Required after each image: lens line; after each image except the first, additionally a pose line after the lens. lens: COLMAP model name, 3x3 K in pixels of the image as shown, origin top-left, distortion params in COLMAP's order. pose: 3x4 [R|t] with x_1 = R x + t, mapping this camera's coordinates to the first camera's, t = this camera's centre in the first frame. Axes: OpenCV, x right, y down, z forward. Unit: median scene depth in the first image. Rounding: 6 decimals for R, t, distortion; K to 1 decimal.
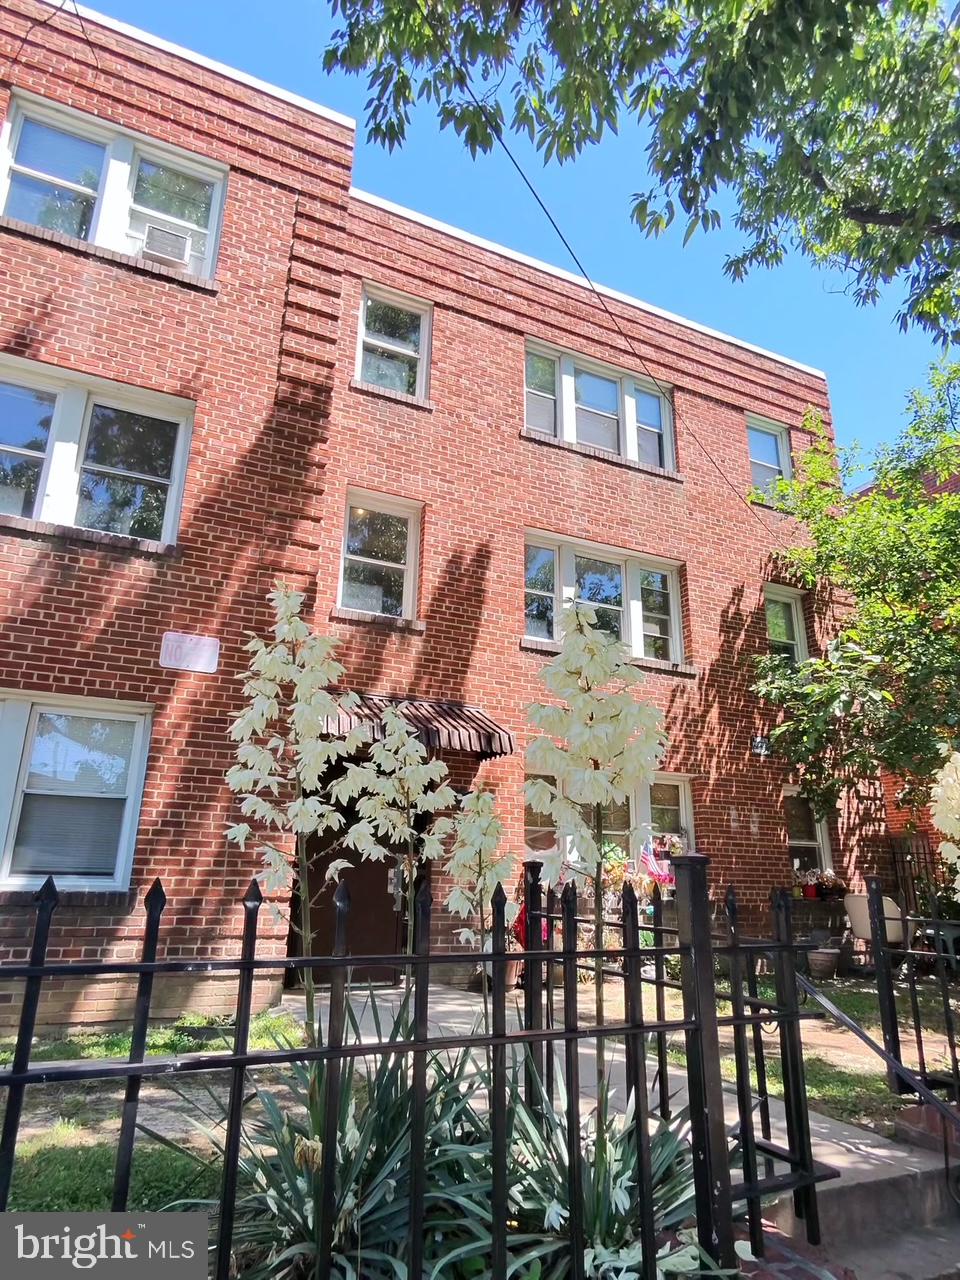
lens RADIAL K [[799.9, 0, 480.0], [0, 799.9, 640.0], [0, 0, 1]] dist [-0.000163, 0.000911]
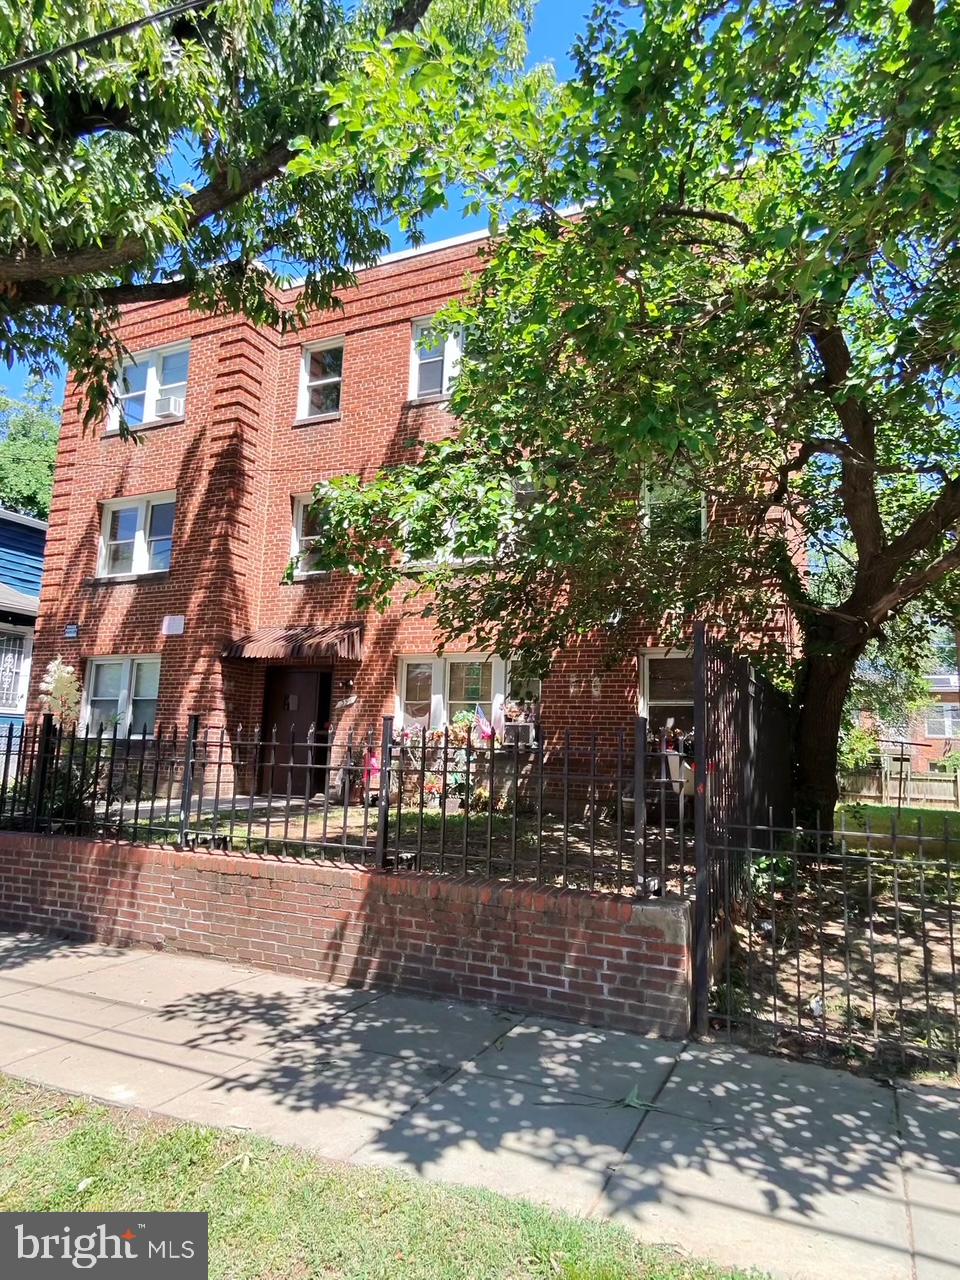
lens RADIAL K [[799.9, 0, 480.0], [0, 799.9, 640.0], [0, 0, 1]] dist [-0.000163, 0.000911]
pose [[0.638960, -0.108800, -0.761507, 1.202829], [0.211056, 0.976753, 0.037537, 0.100605], [0.739720, -0.184706, 0.647069, 0.204867]]
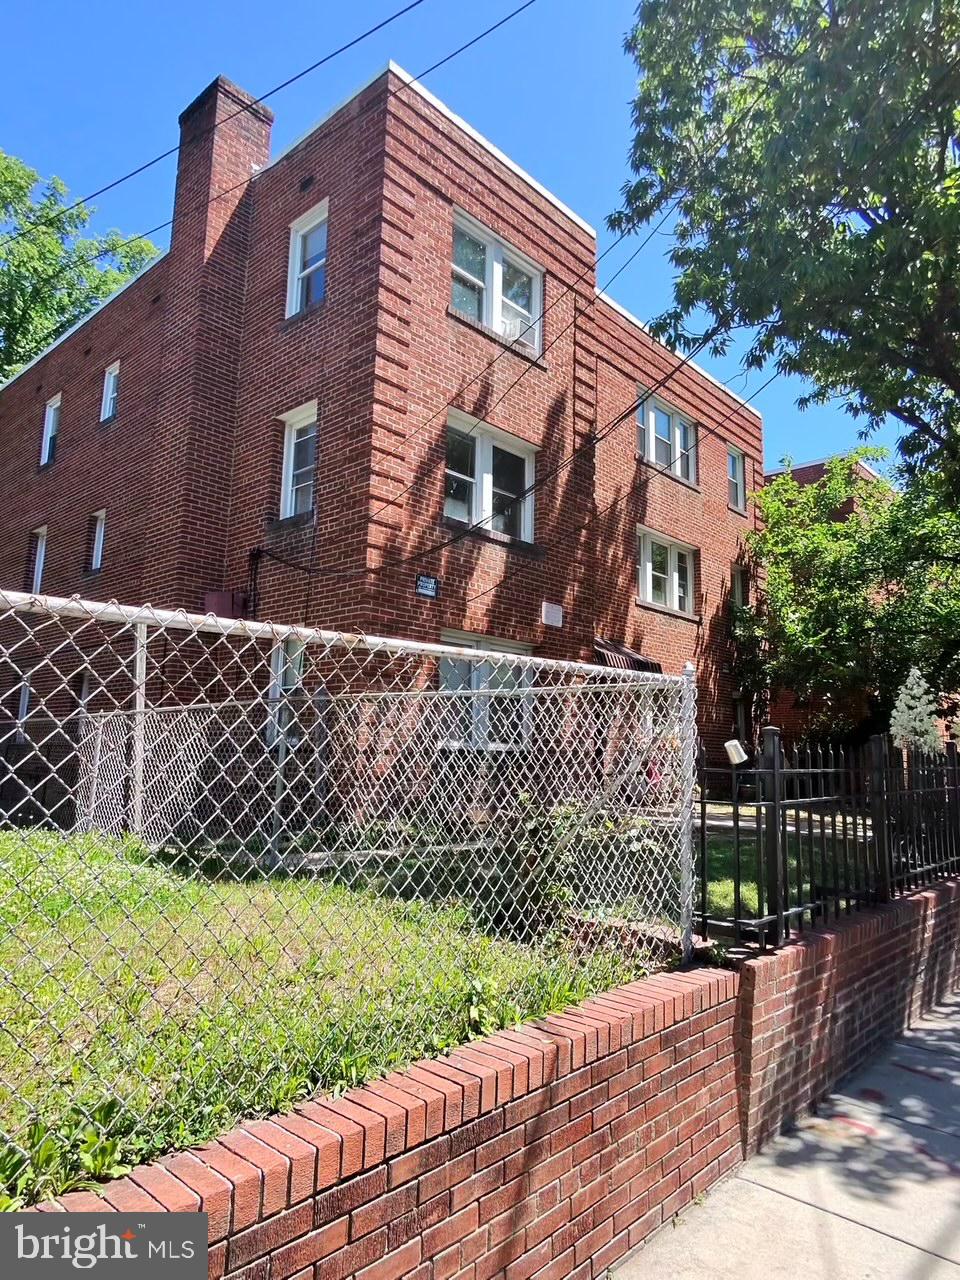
lens RADIAL K [[799.9, 0, 480.0], [0, 799.9, 640.0], [0, 0, 1]] dist [-0.000163, 0.000911]
pose [[0.930630, 0.060502, 0.360927, -0.821795], [-0.122845, 0.980661, 0.152360, -0.127245], [-0.344729, -0.186129, 0.920064, -0.376955]]
